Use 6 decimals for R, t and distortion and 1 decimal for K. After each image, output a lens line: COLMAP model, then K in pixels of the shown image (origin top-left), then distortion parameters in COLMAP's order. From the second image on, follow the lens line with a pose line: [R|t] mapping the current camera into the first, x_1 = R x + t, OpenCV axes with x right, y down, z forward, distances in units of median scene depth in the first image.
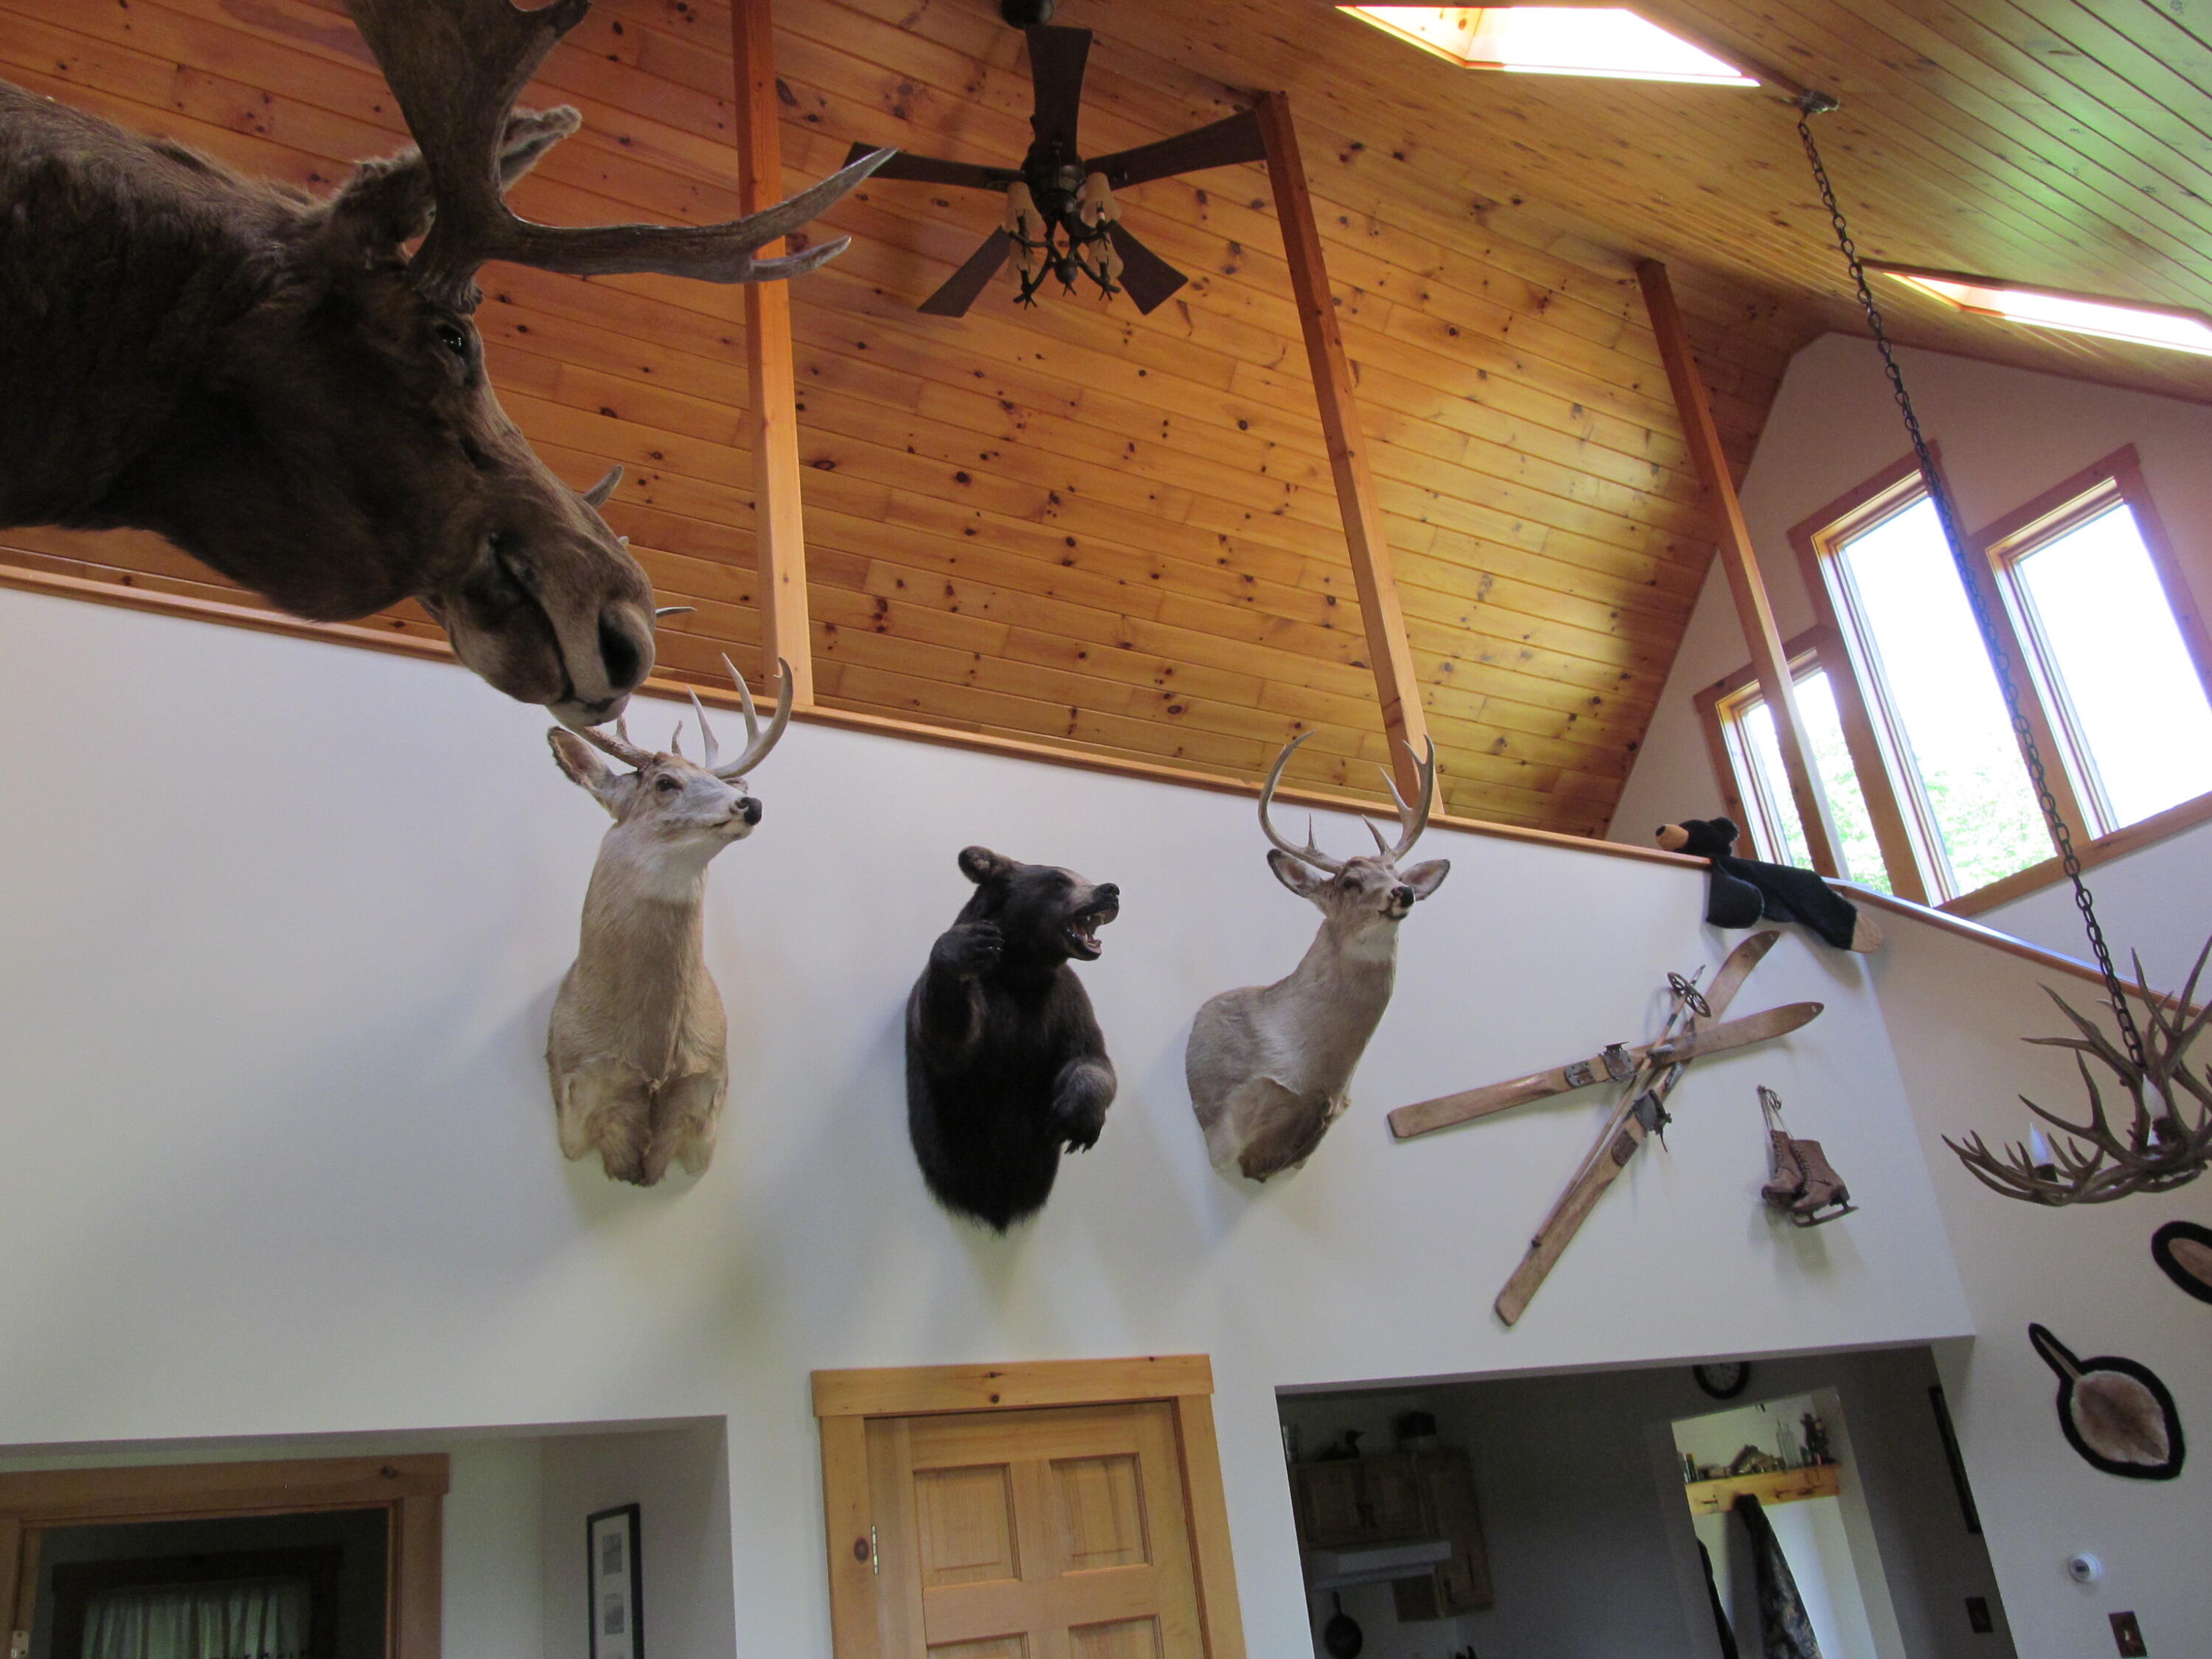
lens RADIAL K [[1837.1, 0, 1109.1], [0, 1837.1, 838.9], [0, 0, 1]] dist [-0.049492, -0.002287]
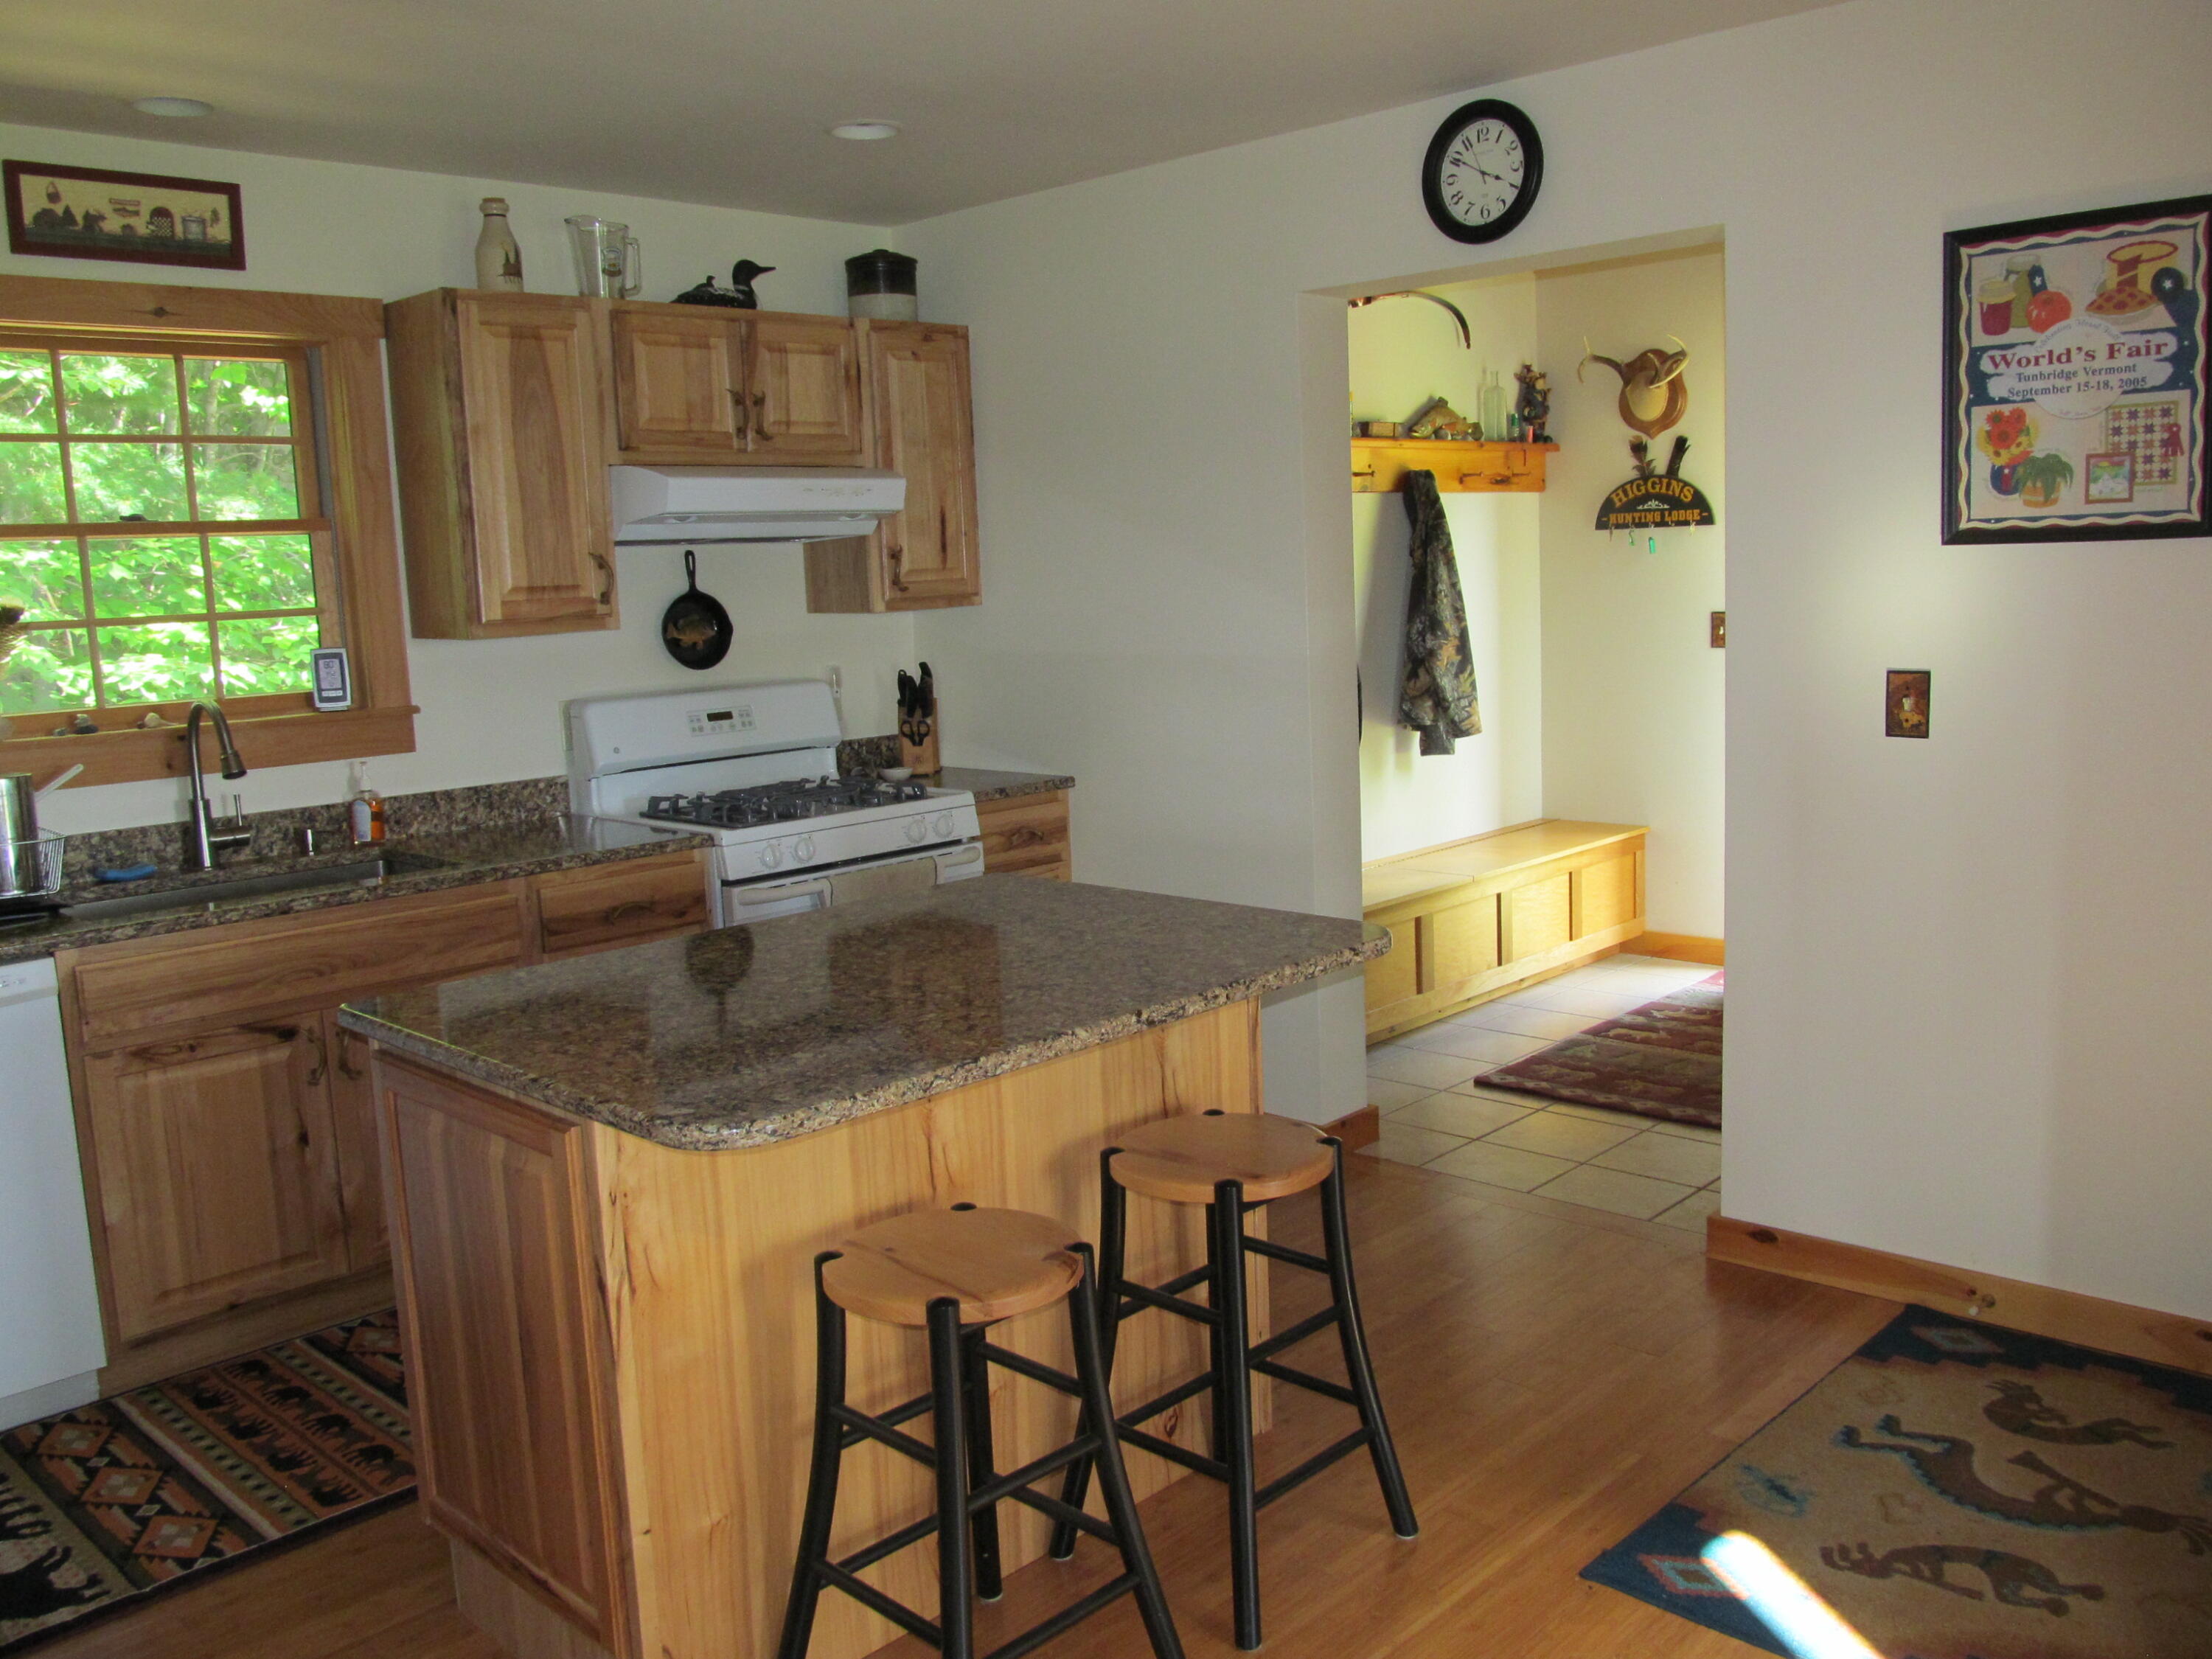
lens RADIAL K [[1837.1, 0, 1109.1], [0, 1837.1, 838.9], [0, 0, 1]] dist [-0.049492, -0.002287]
pose [[0.973440, 0.050193, 0.223373, 0.120625], [-0.156083, 0.859279, 0.487111, 0.189528], [-0.167491, -0.509038, 0.844291, 0.444906]]
